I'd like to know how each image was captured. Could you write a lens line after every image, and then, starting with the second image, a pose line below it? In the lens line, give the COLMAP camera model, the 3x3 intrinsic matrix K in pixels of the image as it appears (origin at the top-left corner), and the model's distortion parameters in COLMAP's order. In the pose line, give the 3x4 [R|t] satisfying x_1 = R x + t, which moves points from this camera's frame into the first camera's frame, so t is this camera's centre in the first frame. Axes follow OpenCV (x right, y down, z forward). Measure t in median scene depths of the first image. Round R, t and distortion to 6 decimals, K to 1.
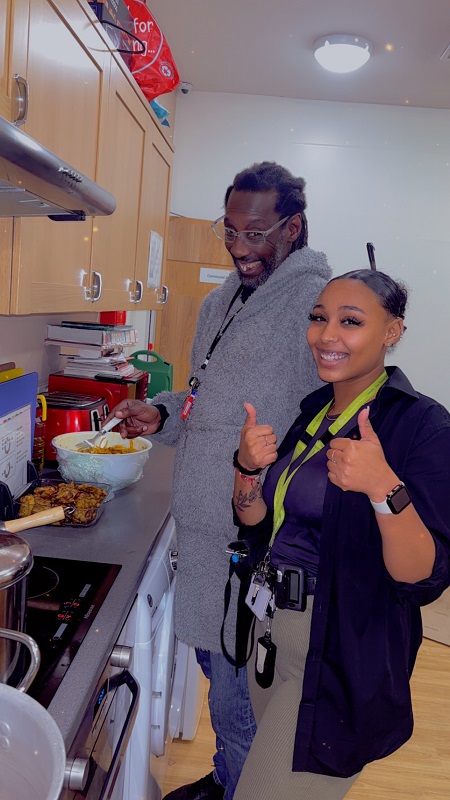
lens RADIAL K [[642.2, 0, 225.0], [0, 642.2, 400.0], [0, 0, 1]] dist [0.106260, -0.003669]
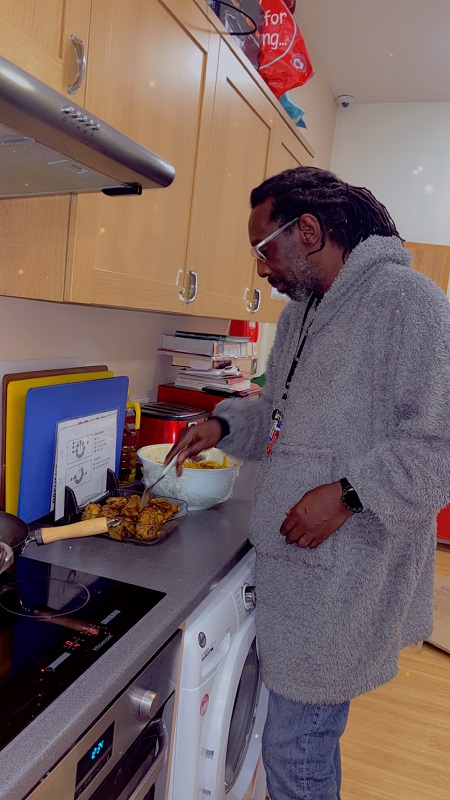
lens RADIAL K [[642.2, 0, 225.0], [0, 642.2, 400.0], [0, 0, 1]] dist [0.106260, -0.003669]
pose [[0.963090, 0.044247, -0.265519, 0.092091], [-0.058179, 0.997299, -0.044834, 0.023643], [0.262818, 0.058627, 0.963063, 0.123889]]
